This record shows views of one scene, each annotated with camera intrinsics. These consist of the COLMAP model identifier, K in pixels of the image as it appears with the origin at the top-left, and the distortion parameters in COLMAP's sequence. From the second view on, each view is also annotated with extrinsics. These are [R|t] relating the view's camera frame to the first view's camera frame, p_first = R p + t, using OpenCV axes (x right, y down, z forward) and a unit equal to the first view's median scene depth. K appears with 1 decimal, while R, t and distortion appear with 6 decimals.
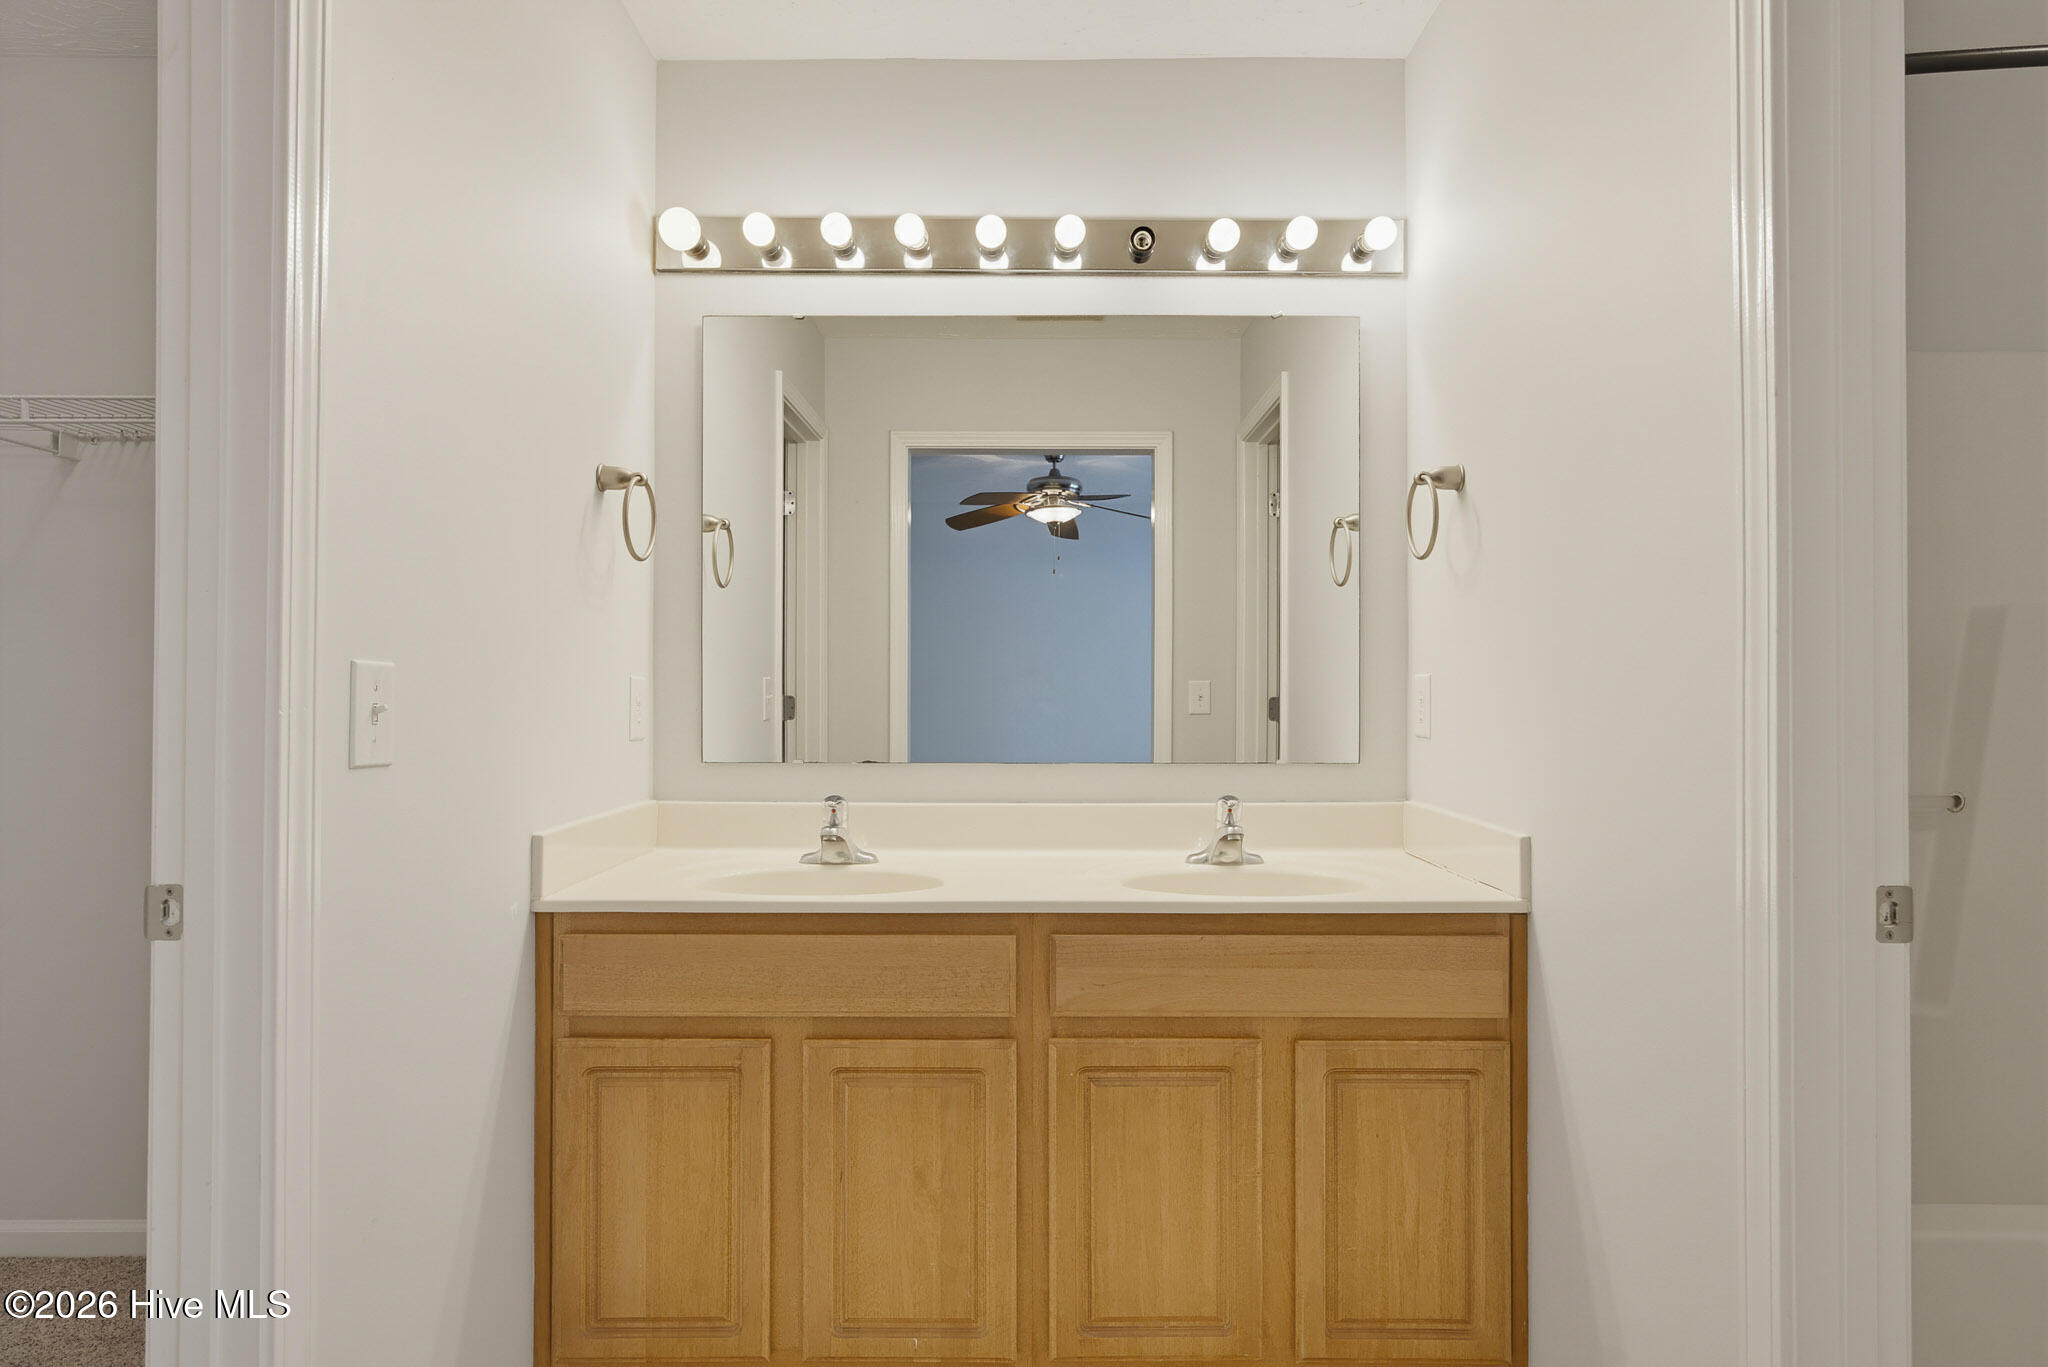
lens RADIAL K [[1082.7, 0, 1019.8], [0, 1082.7, 681.7], [0, 0, 1]] dist [-0.003010, 0.001016]
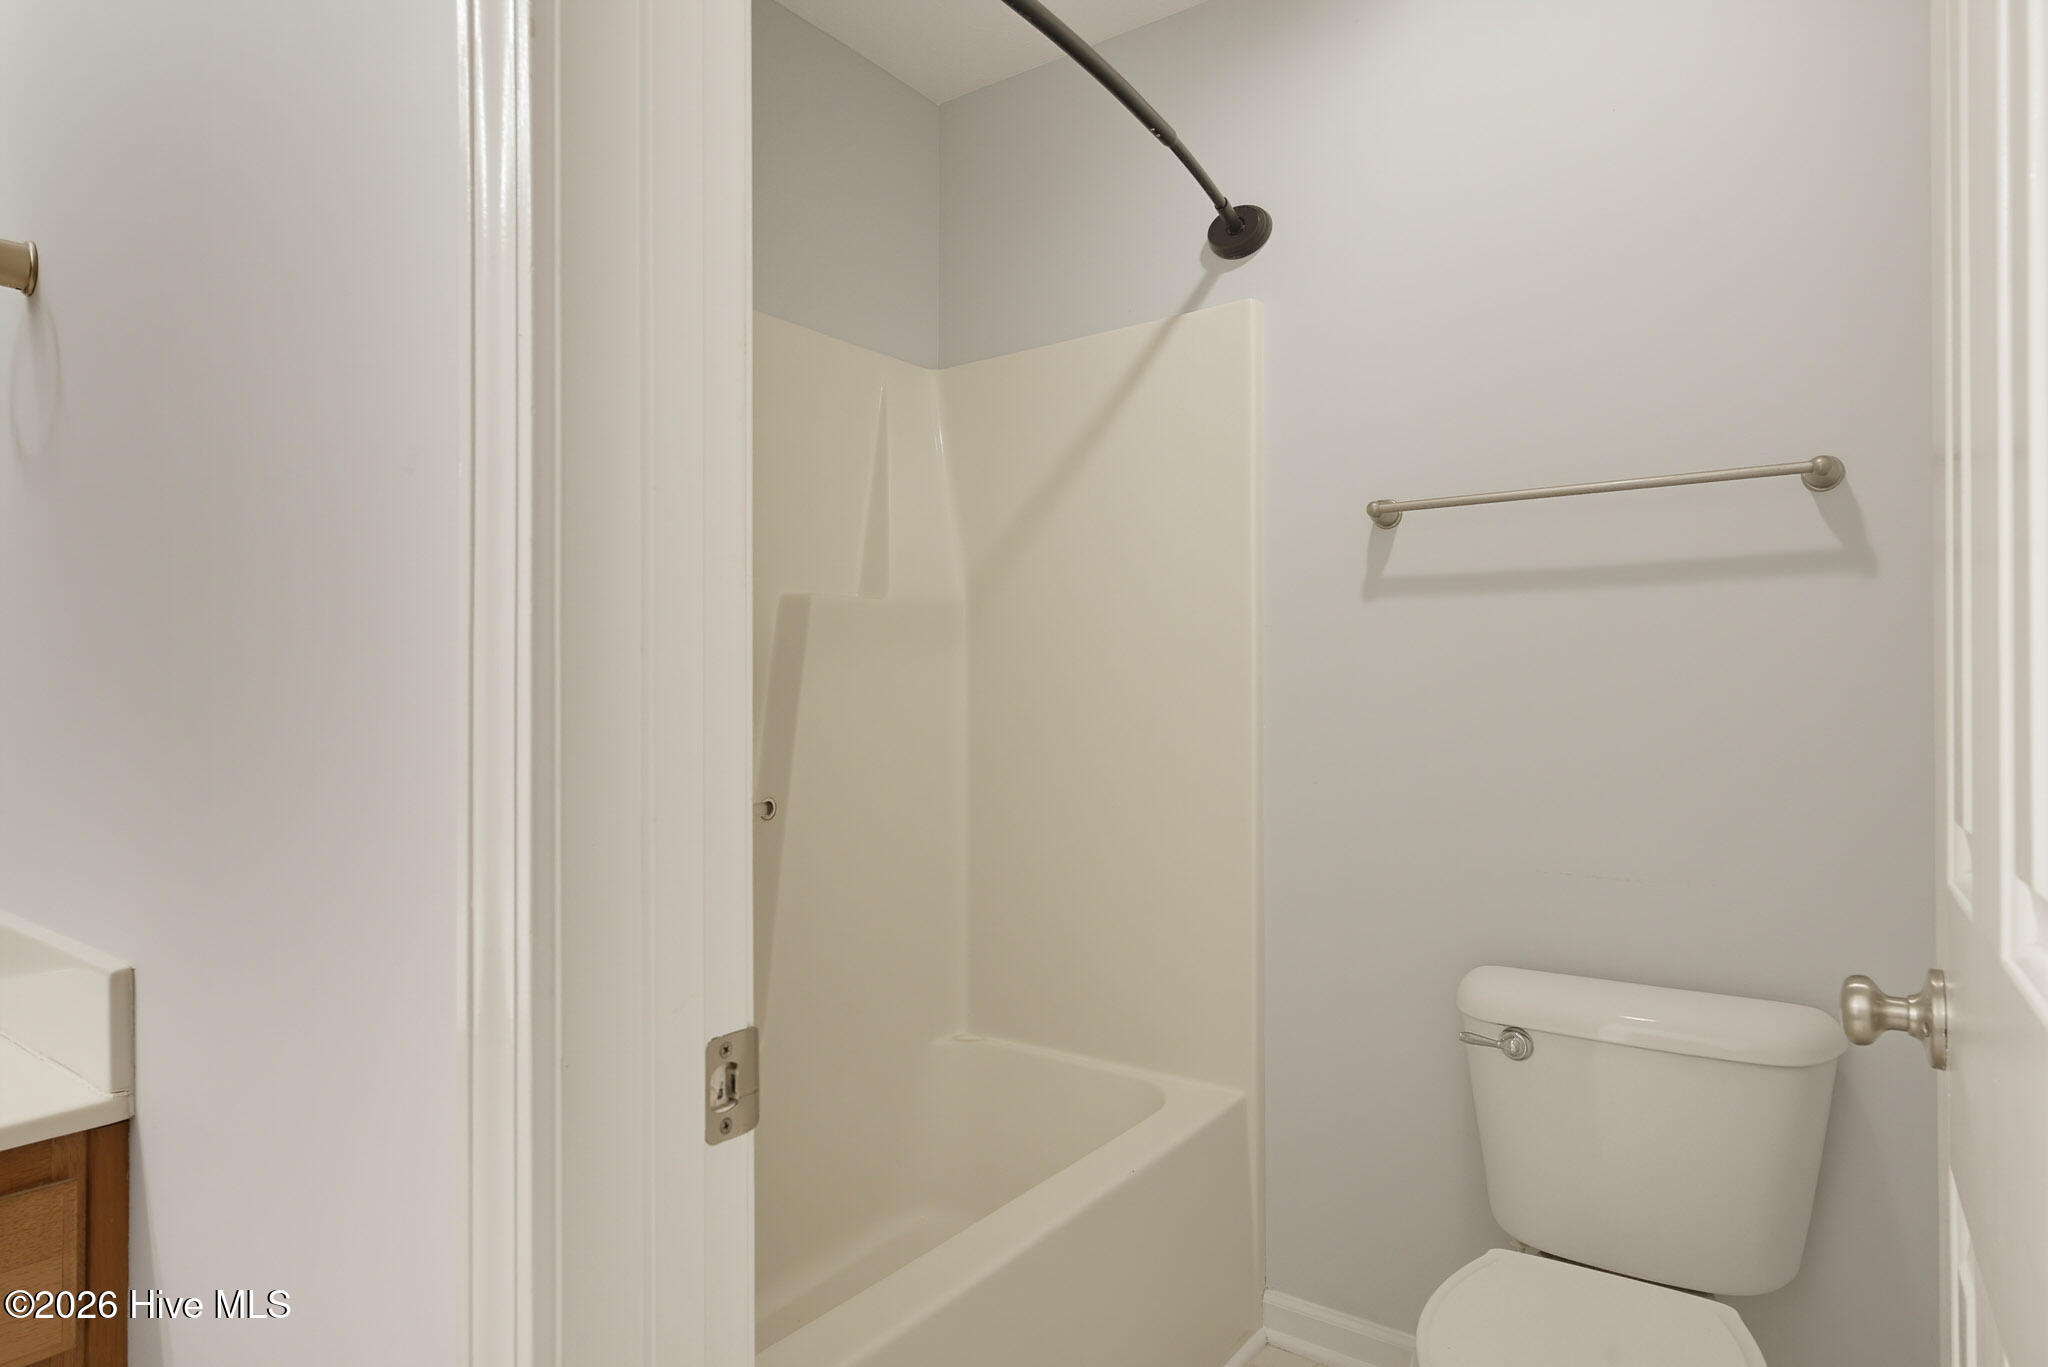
lens RADIAL K [[1133.8, 0, 1010.2], [0, 1133.8, 672.3], [0, 0, 1]] dist [0.002329, 0.002957]
pose [[0.572736, -0.014577, 0.819610, 0.275686], [0.002478, 0.999868, 0.016052, -0.001888], [-0.819736, -0.007163, 0.572696, 0.364289]]
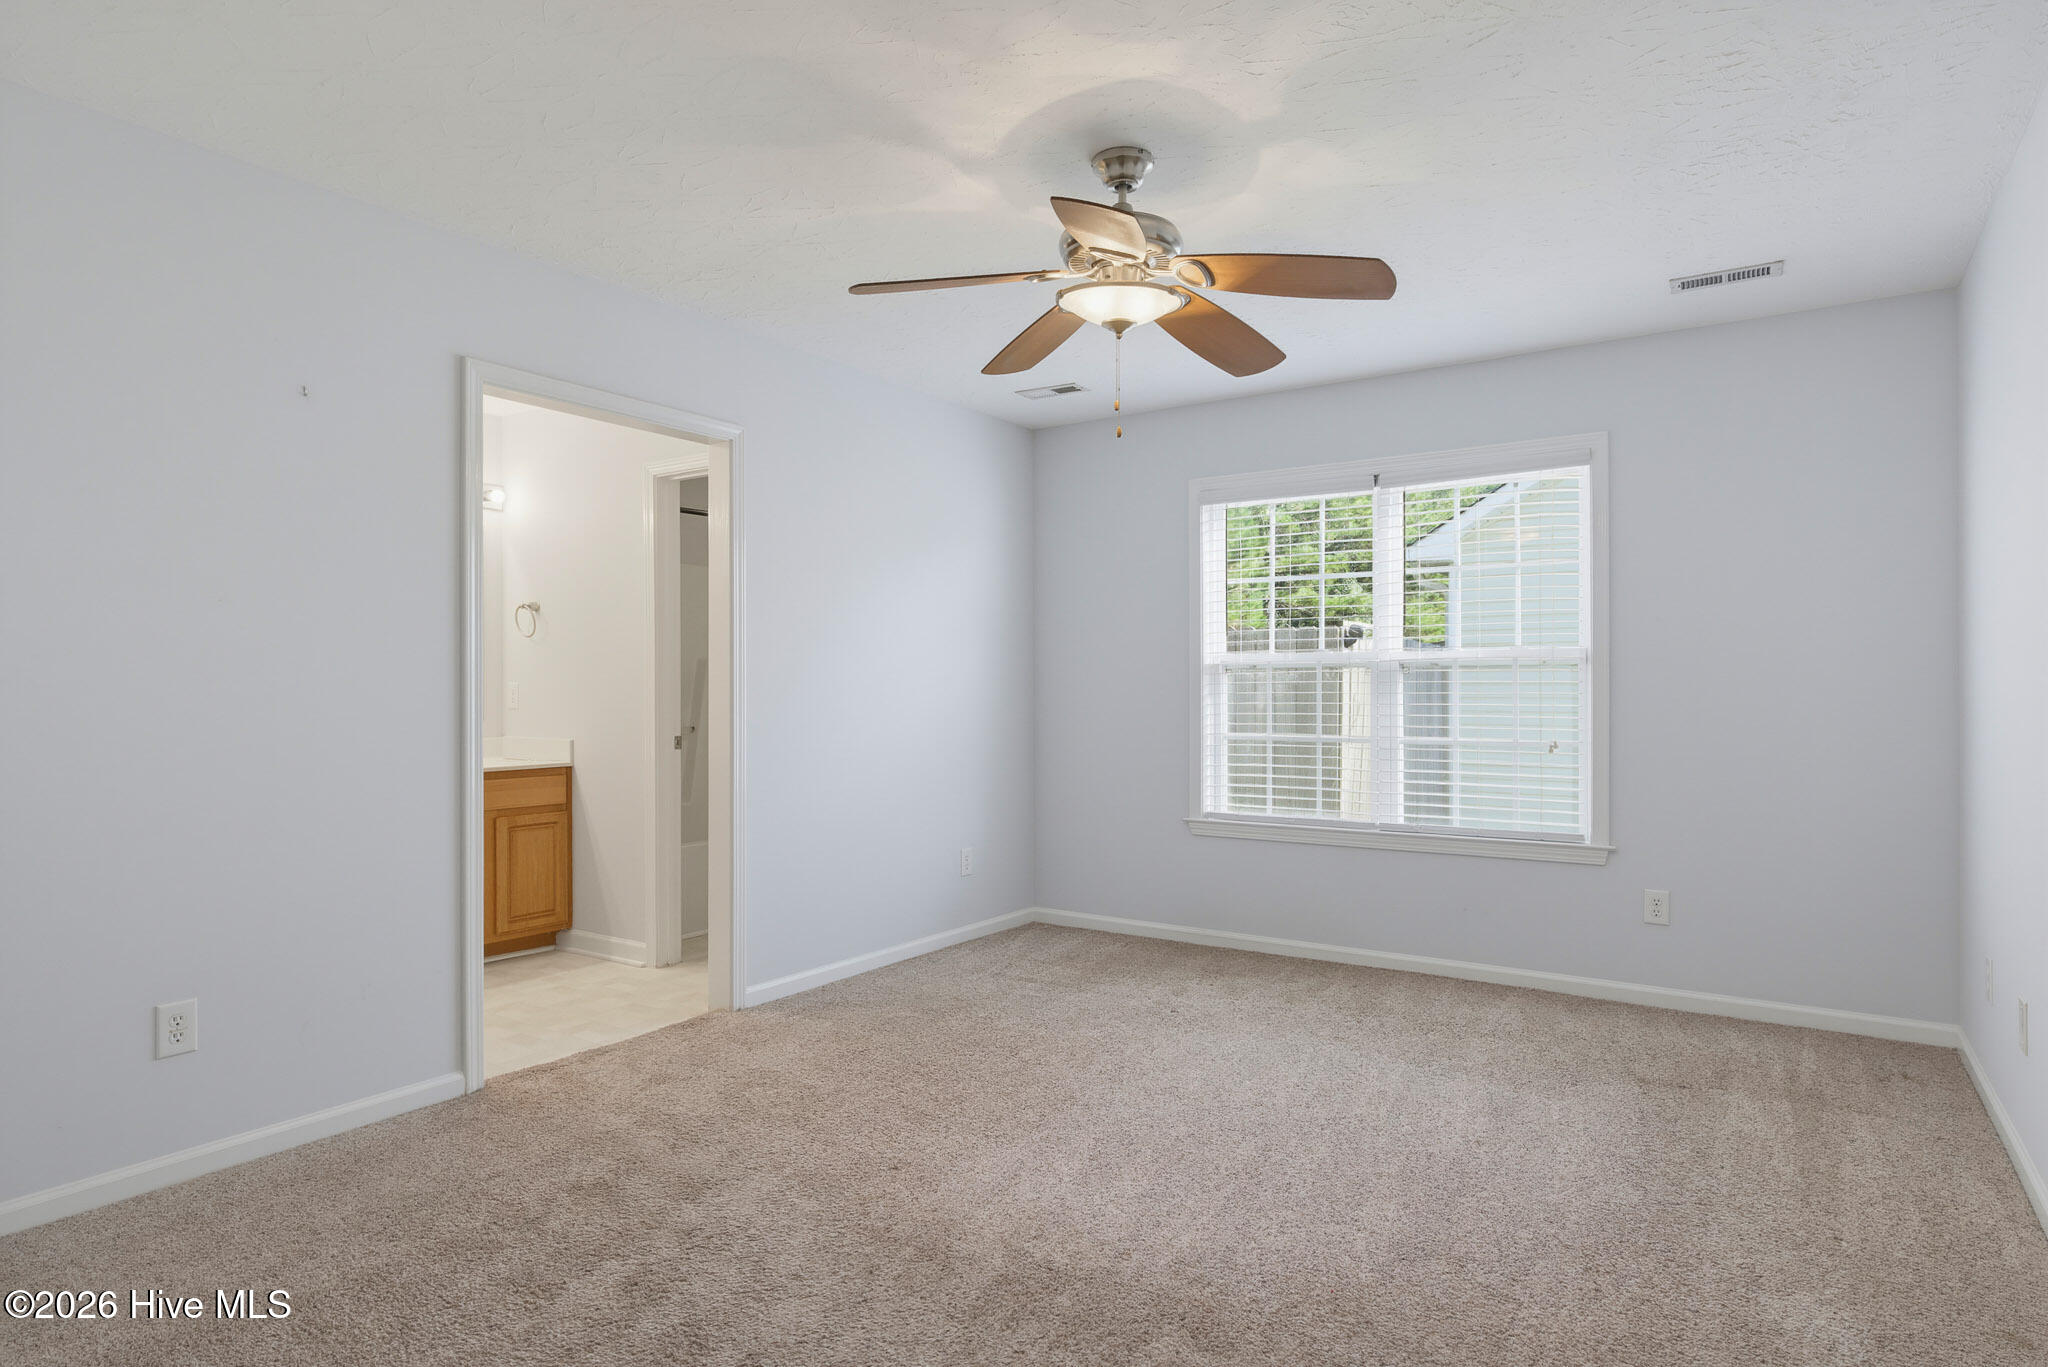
lens RADIAL K [[1133.8, 0, 1024.5], [0, 1133.8, 693.1], [0, 0, 1]] dist [0.002329, 0.002957]
pose [[0.555639, -0.000580, 0.831424, -1.377479], [-0.004540, 0.999983, 0.003732, 0.002772], [-0.831411, -0.005848, 0.555627, -1.683385]]
